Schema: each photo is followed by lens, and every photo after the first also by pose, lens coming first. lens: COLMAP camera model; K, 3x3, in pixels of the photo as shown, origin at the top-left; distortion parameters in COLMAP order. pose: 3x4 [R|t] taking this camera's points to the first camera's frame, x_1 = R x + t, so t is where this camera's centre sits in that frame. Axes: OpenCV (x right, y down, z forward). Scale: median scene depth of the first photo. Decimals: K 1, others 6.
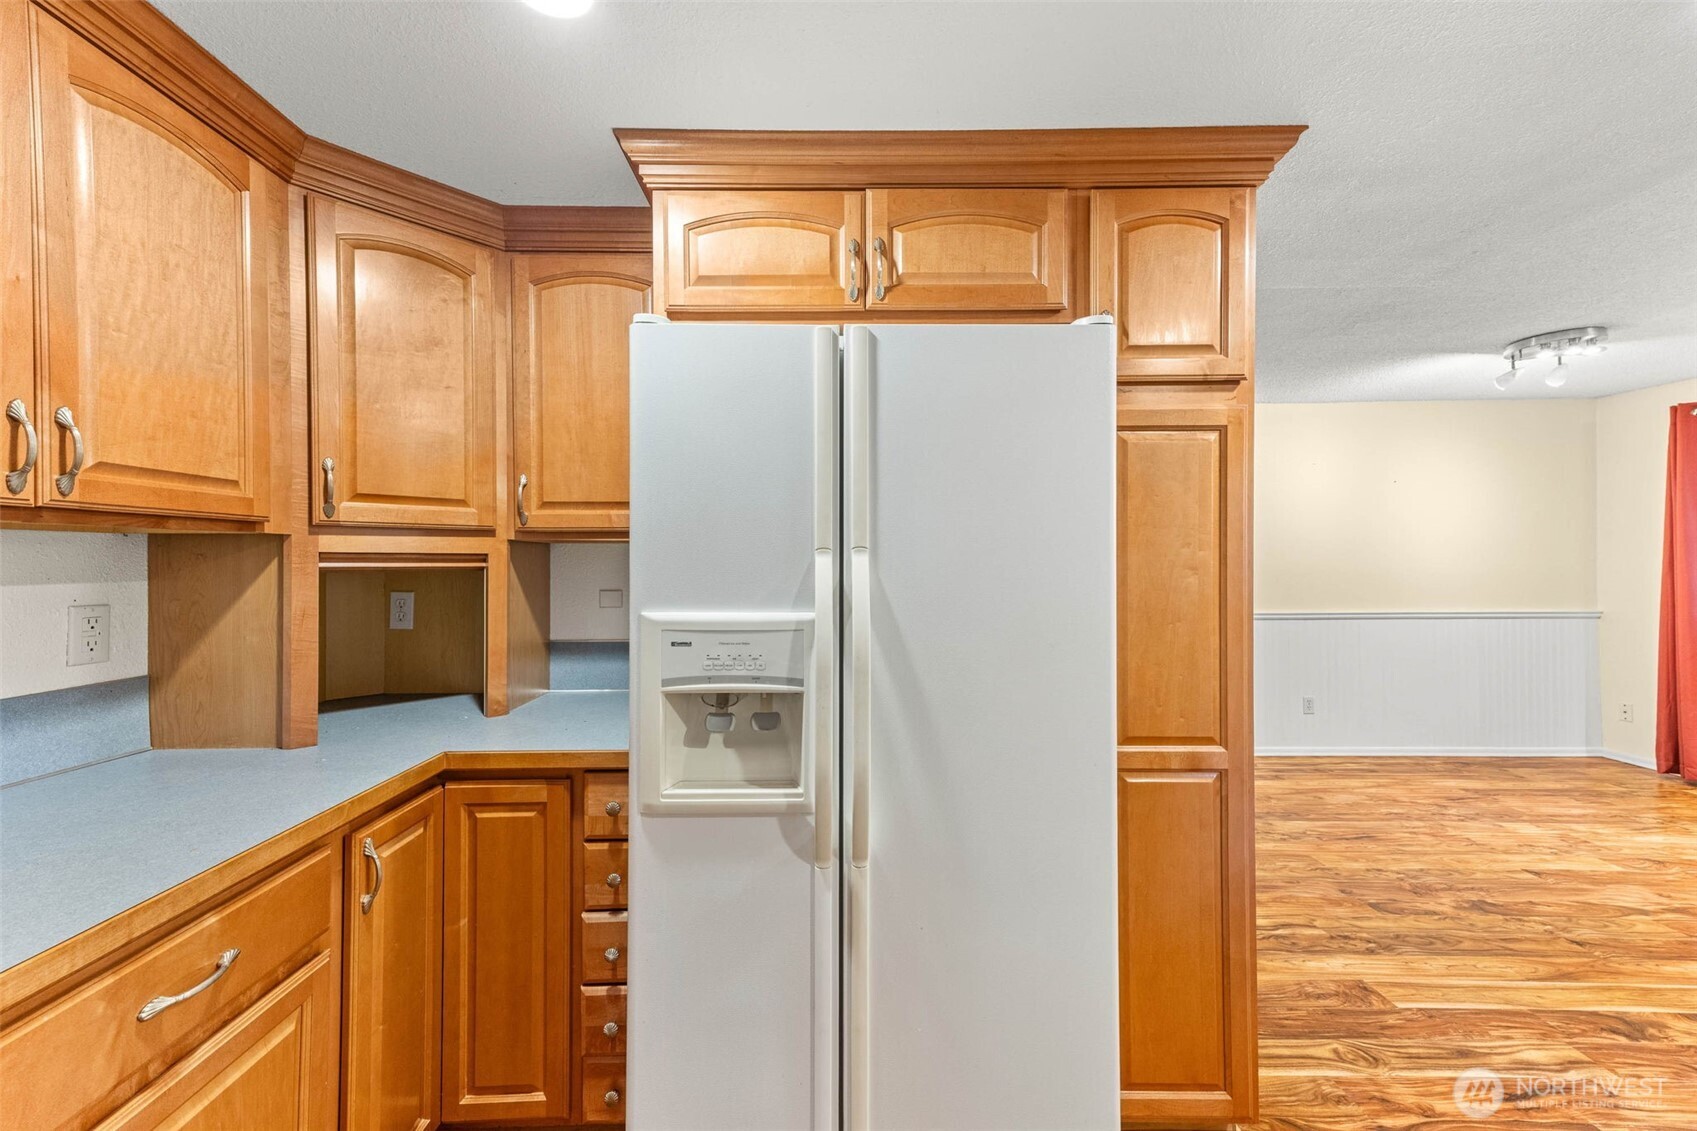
lens RADIAL K [[661.7, 0, 829.0], [0, 661.7, 561.7], [0, 0, 1]] dist [0.023921, 0.000053]
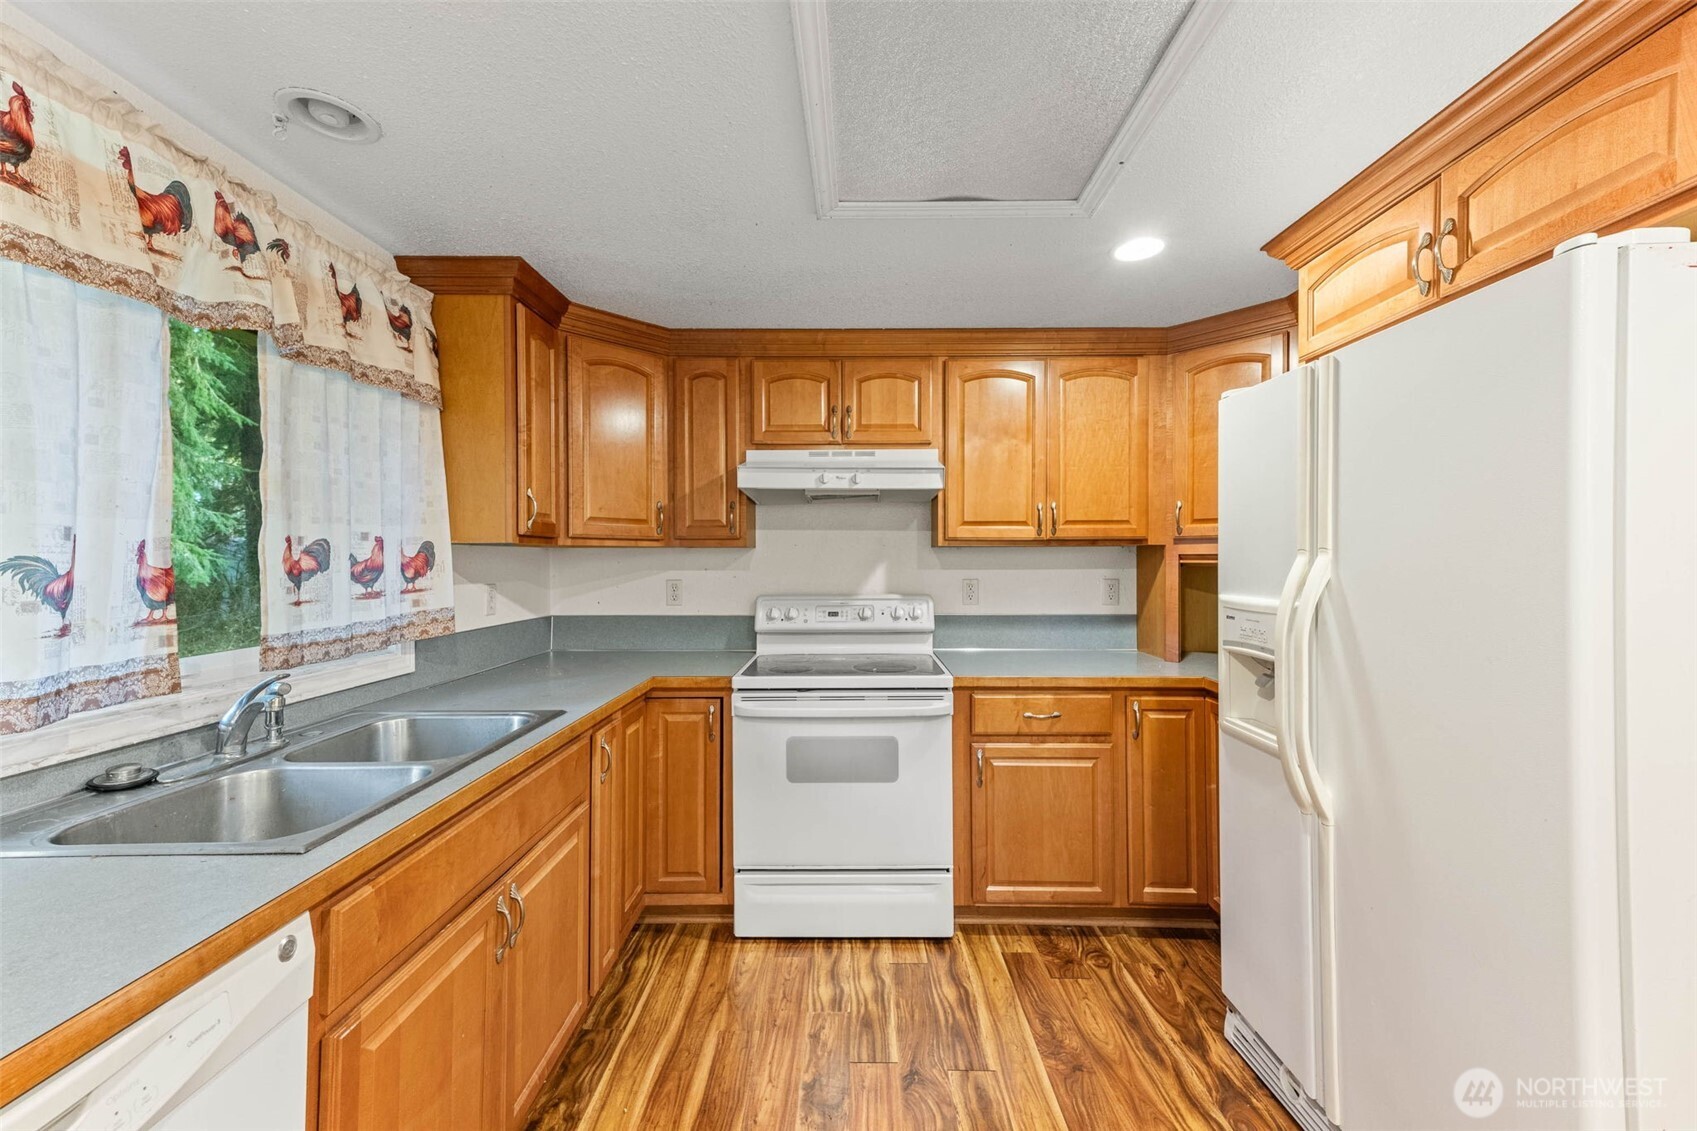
lens RADIAL K [[659.5, 0, 843.3], [0, 659.5, 563.4], [0, 0, 1]] dist [0.023501, 0.000446]
pose [[-0.019807, 0.008900, -0.999764, 0.660977], [0.000676, 0.999960, 0.008889, -0.004106], [0.999804, -0.000500, -0.019812, 0.099920]]
